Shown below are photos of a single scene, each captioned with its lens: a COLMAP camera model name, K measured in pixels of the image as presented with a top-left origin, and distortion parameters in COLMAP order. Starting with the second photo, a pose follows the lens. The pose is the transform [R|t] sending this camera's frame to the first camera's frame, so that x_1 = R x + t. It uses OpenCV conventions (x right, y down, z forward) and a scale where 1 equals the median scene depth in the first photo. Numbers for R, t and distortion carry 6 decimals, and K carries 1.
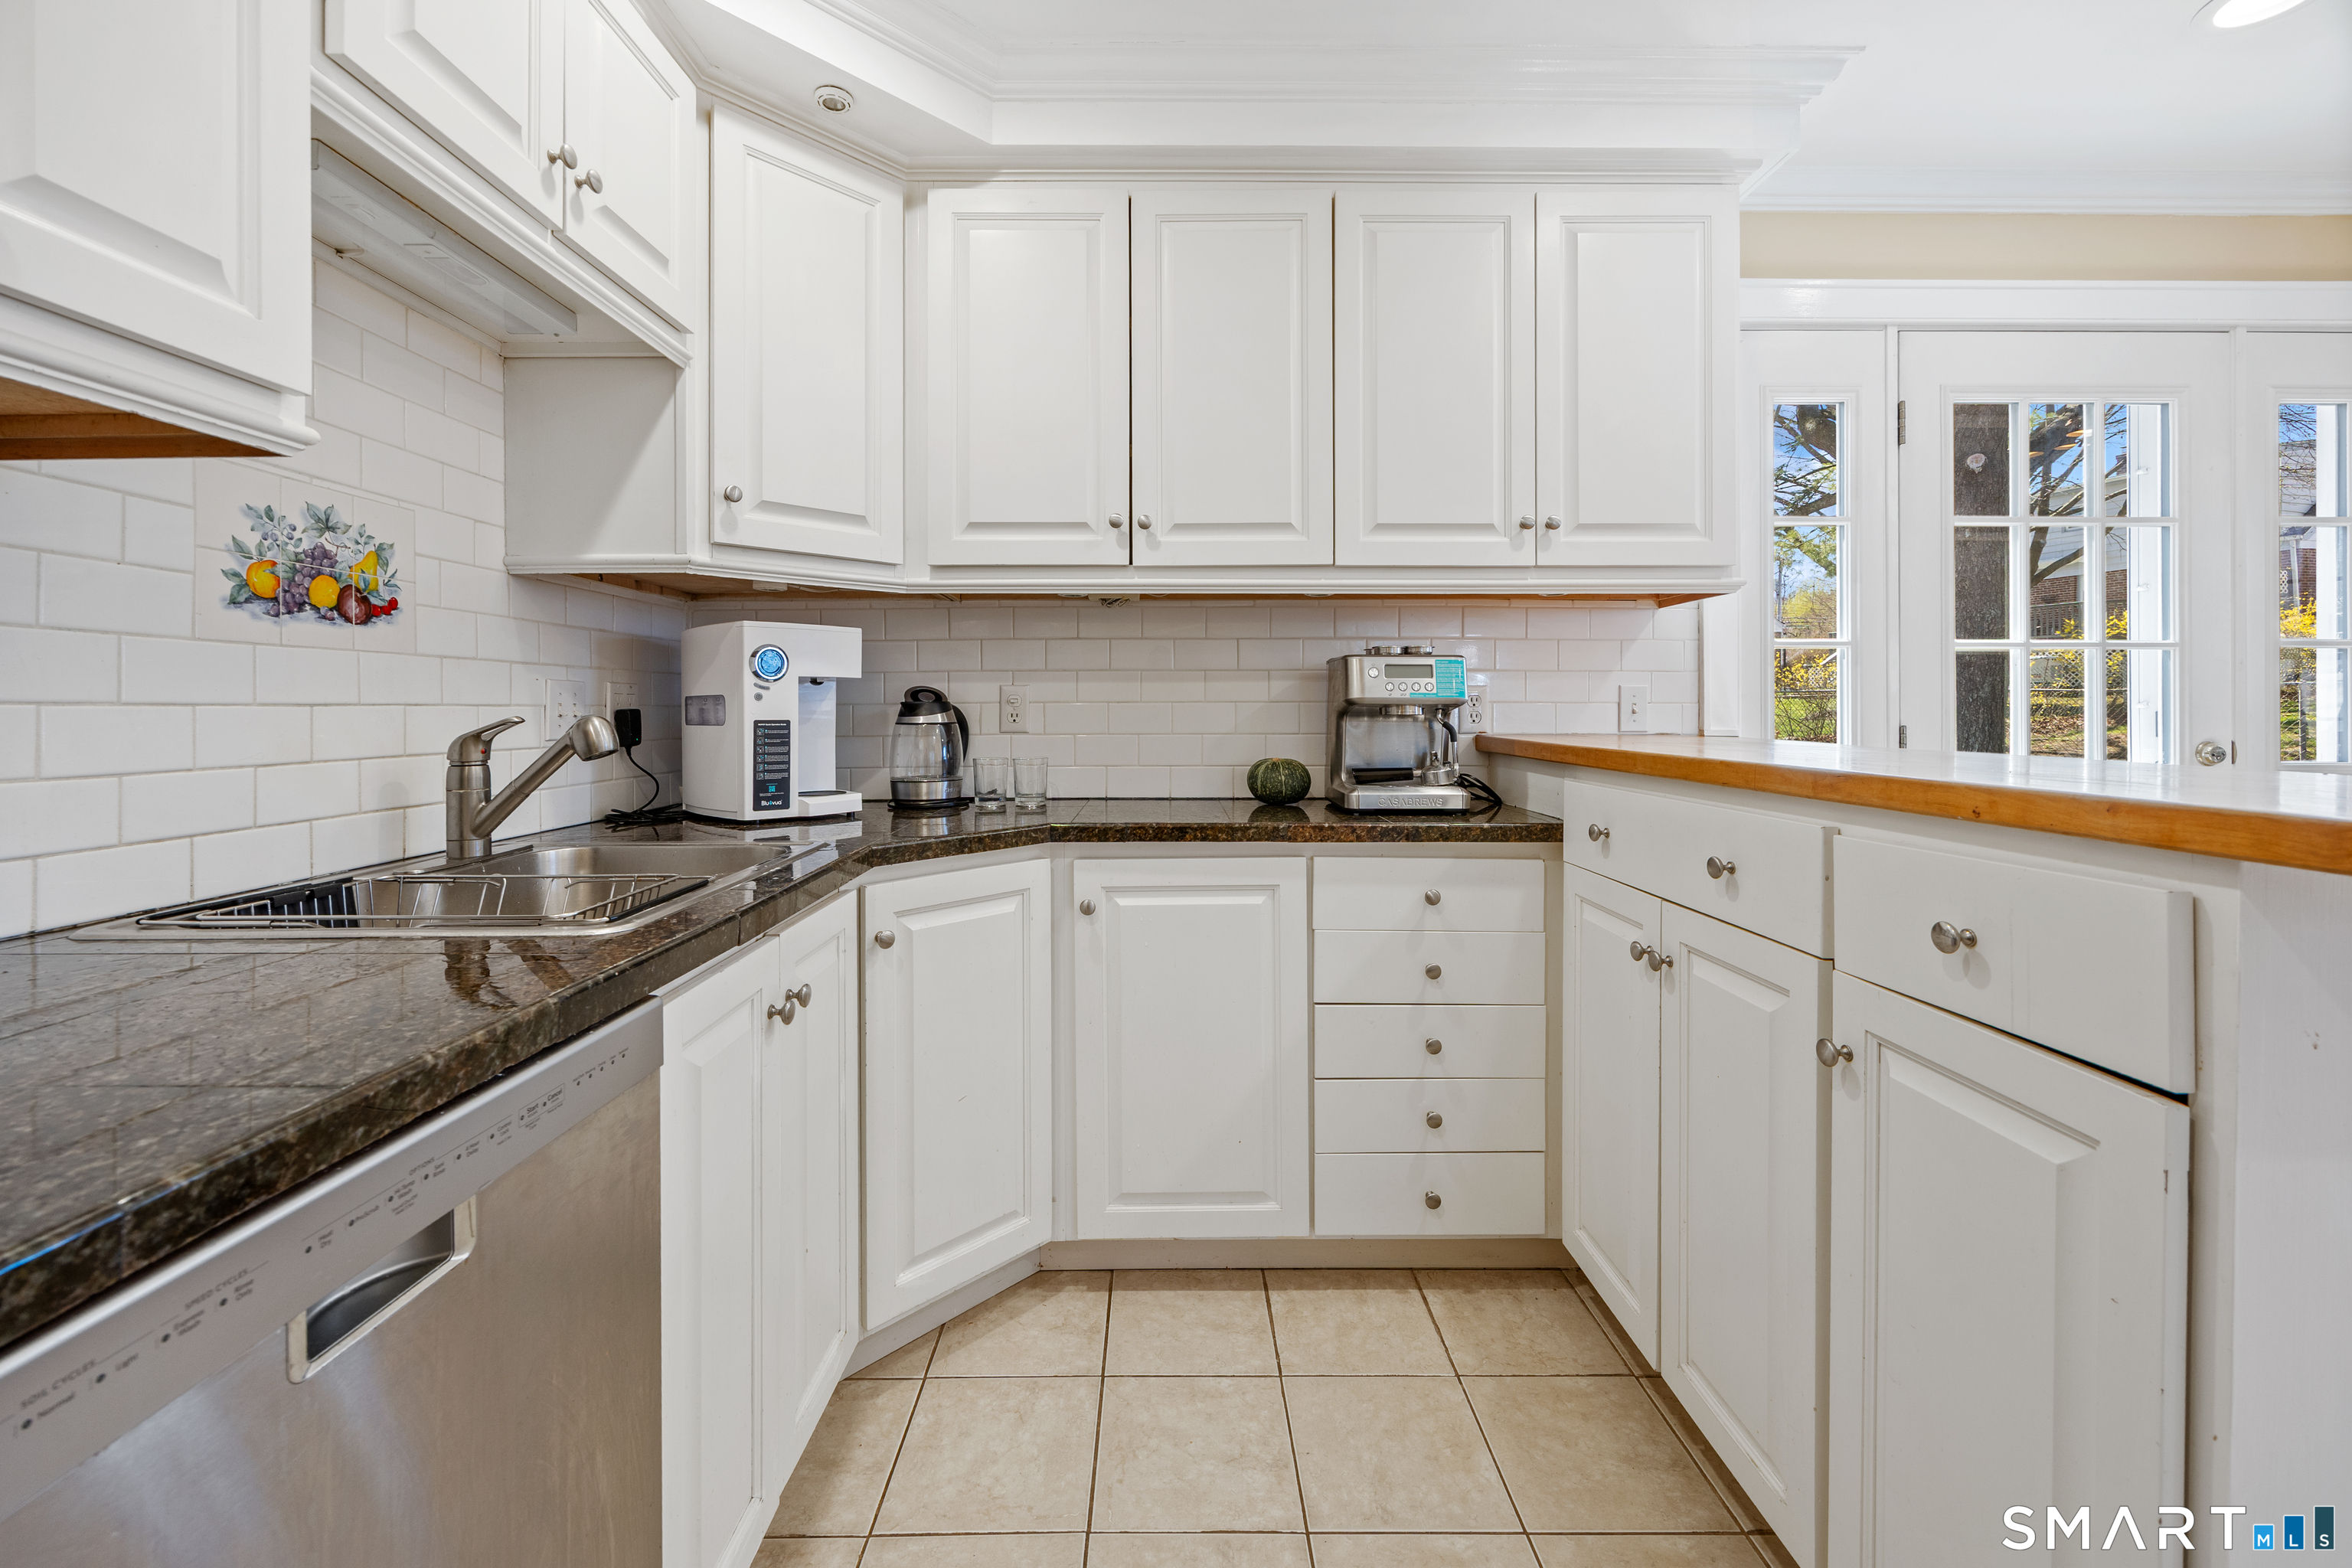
lens RADIAL K [[917.9, 0, 1173.2], [0, 917.9, 723.5], [0, 0, 1]] dist [-0.012844, 0.000799]
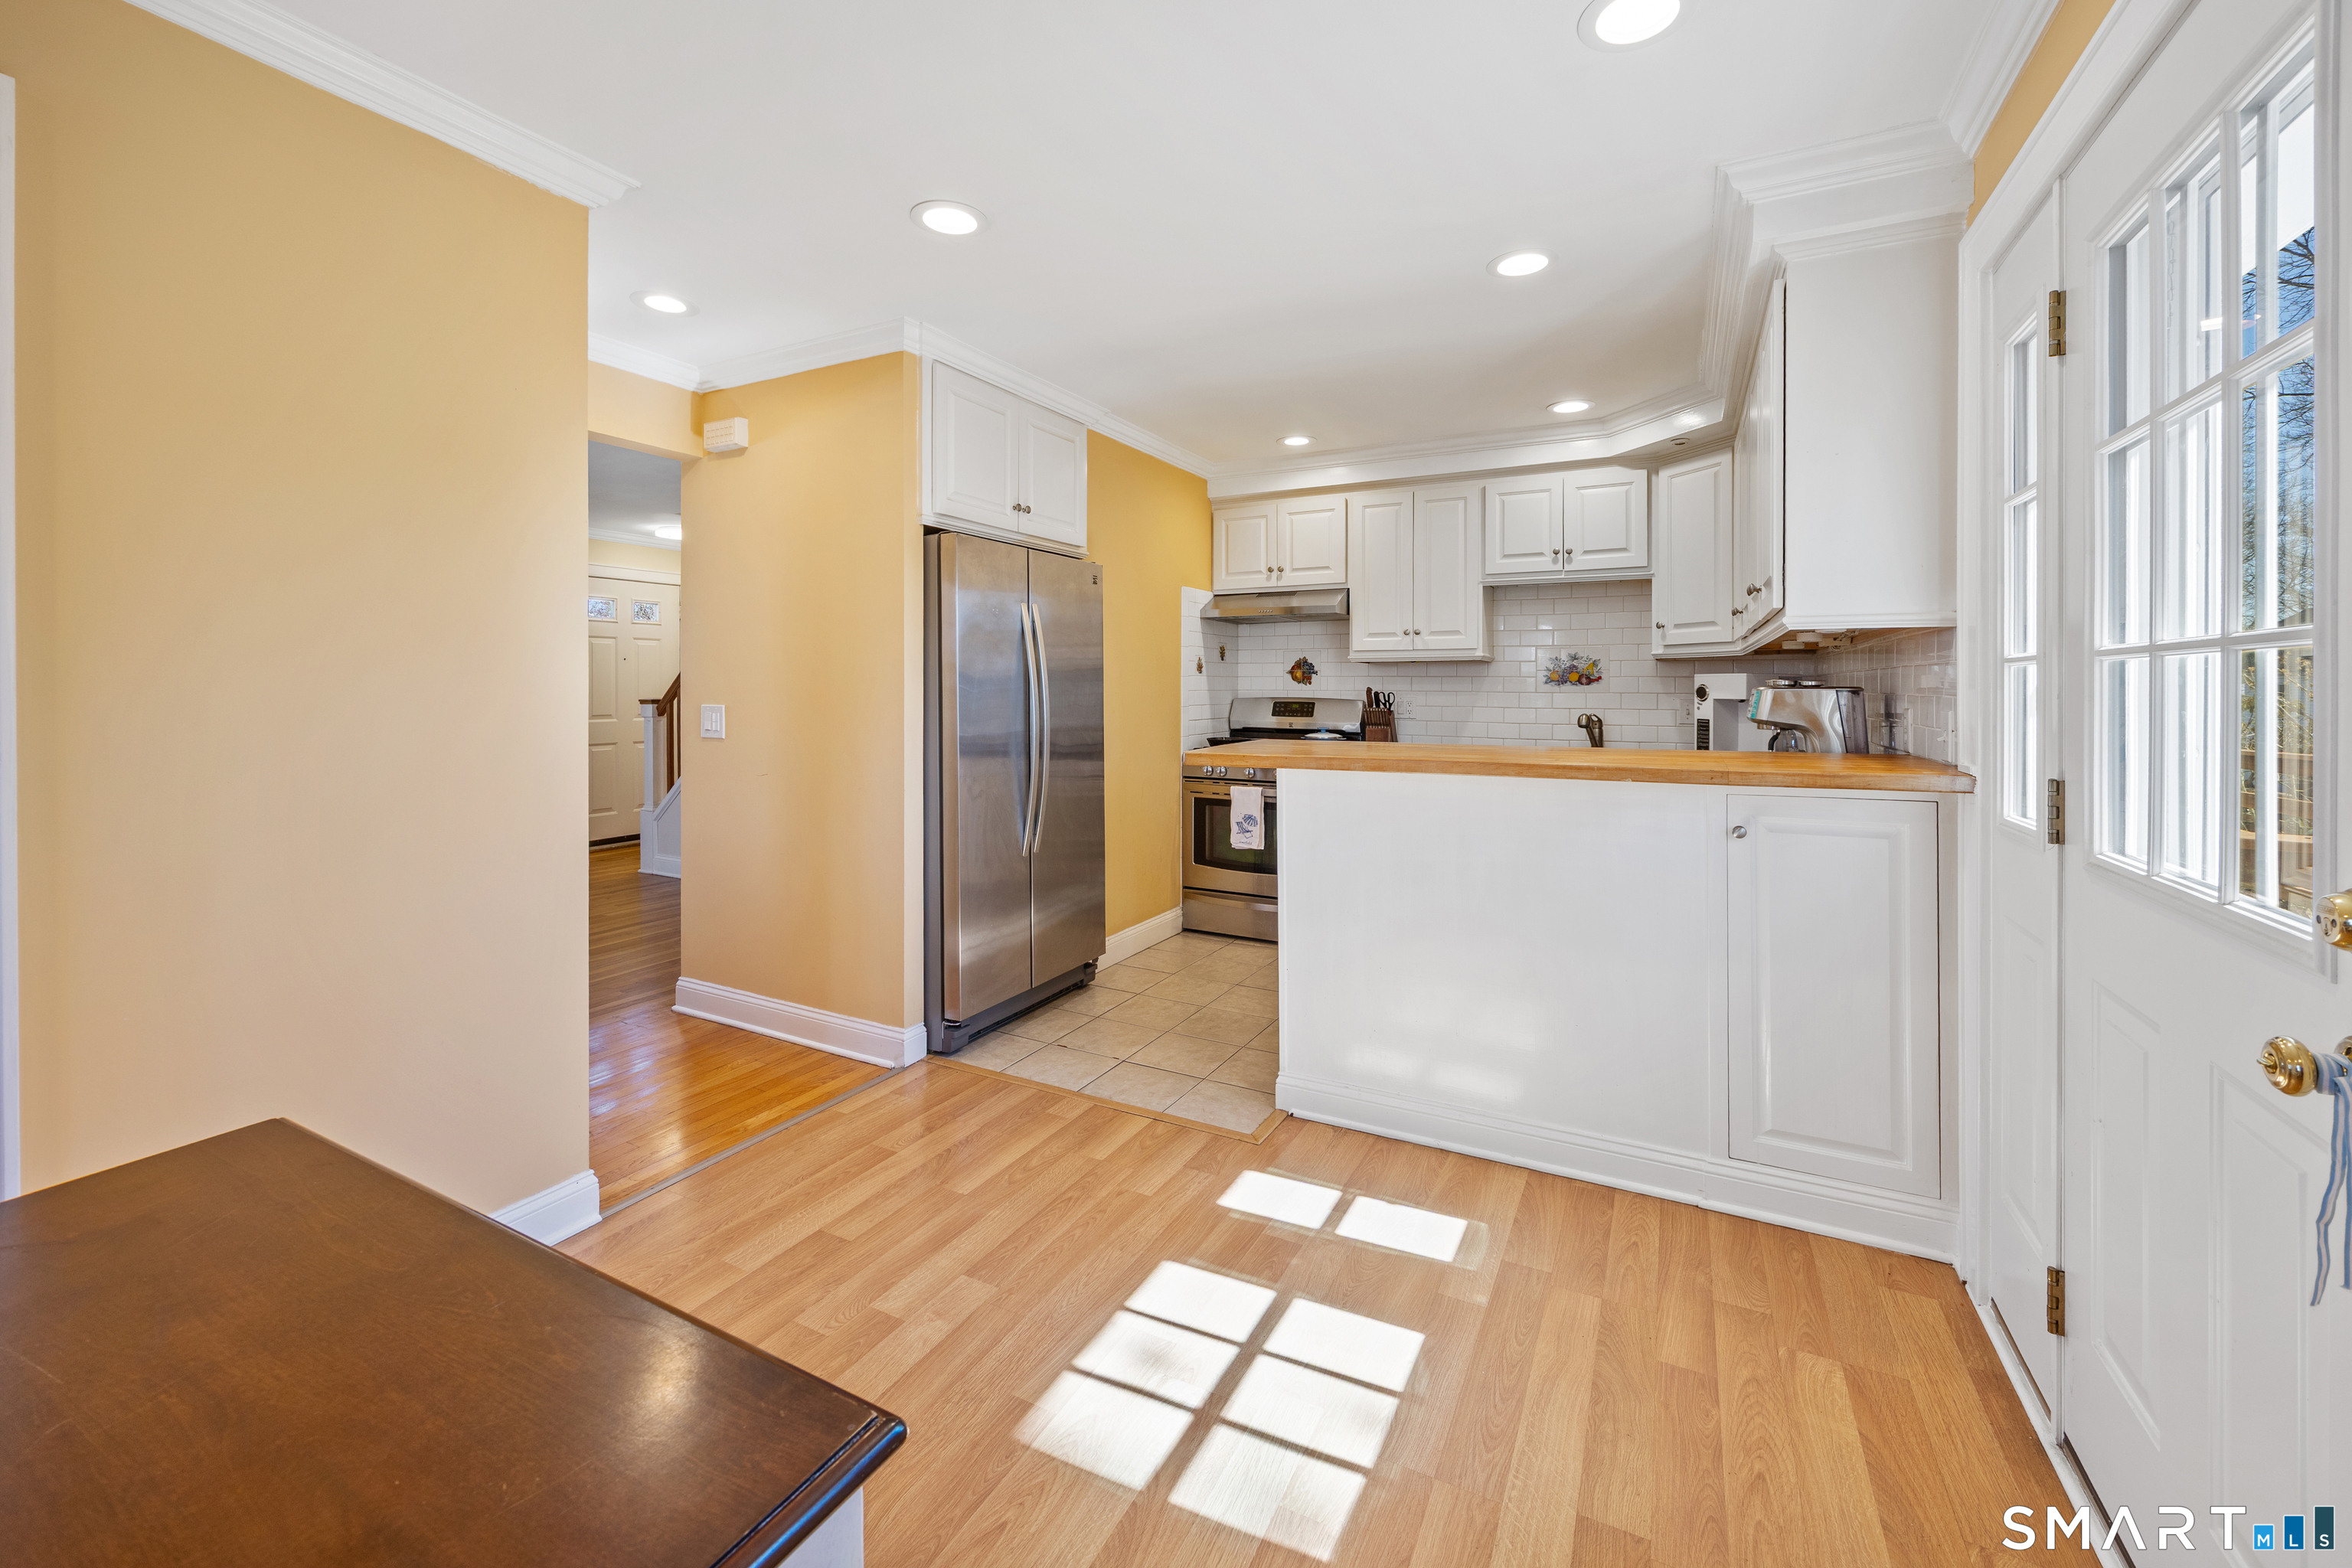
lens RADIAL K [[917.9, 0, 1226.3], [0, 917.9, 681.5], [0, 0, 1]] dist [-0.012844, 0.000799]
pose [[-0.406905, -0.005600, -0.913453, 2.057222], [-0.017748, 0.999841, 0.001776, -0.078409], [0.913298, 0.016935, -0.406940, 0.867150]]
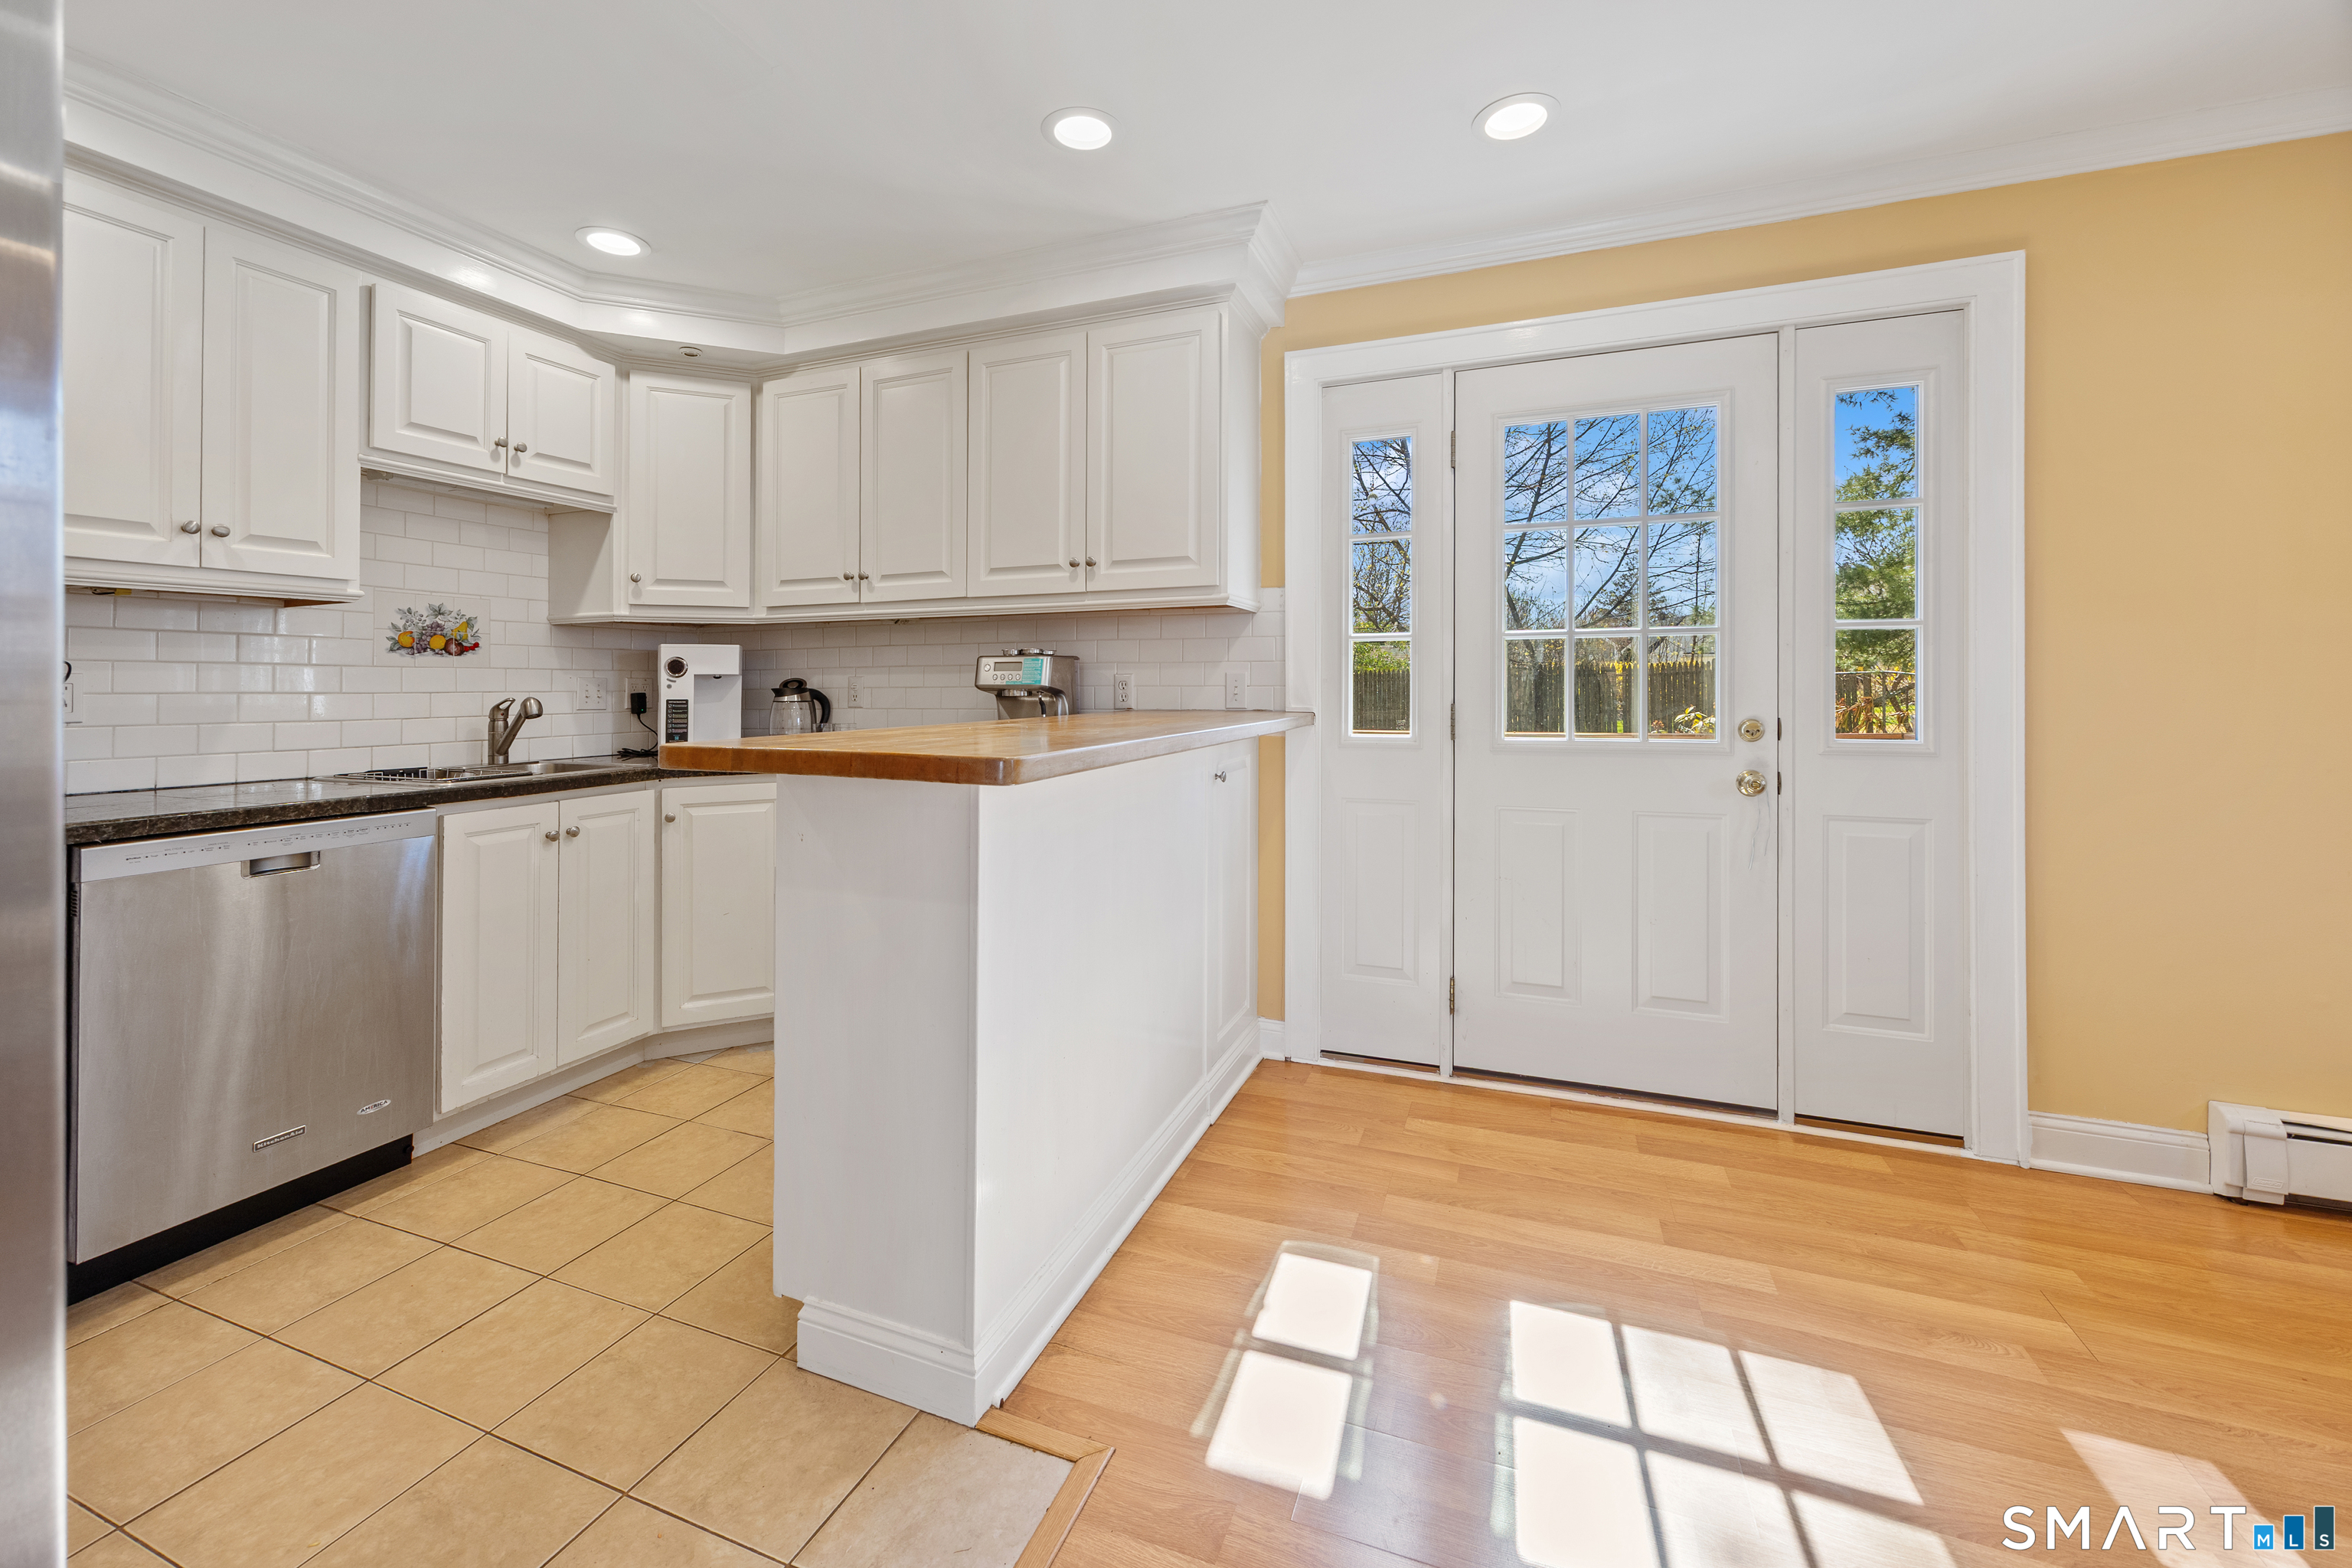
lens RADIAL K [[917.9, 0, 1166.8], [0, 917.9, 690.9], [0, 0, 1]] dist [-0.012844, 0.000799]
pose [[0.930624, -0.002201, -0.365970, 1.114422], [-0.001682, 0.999946, -0.010292, -0.003433], [0.365973, 0.010194, 0.930570, -0.308373]]
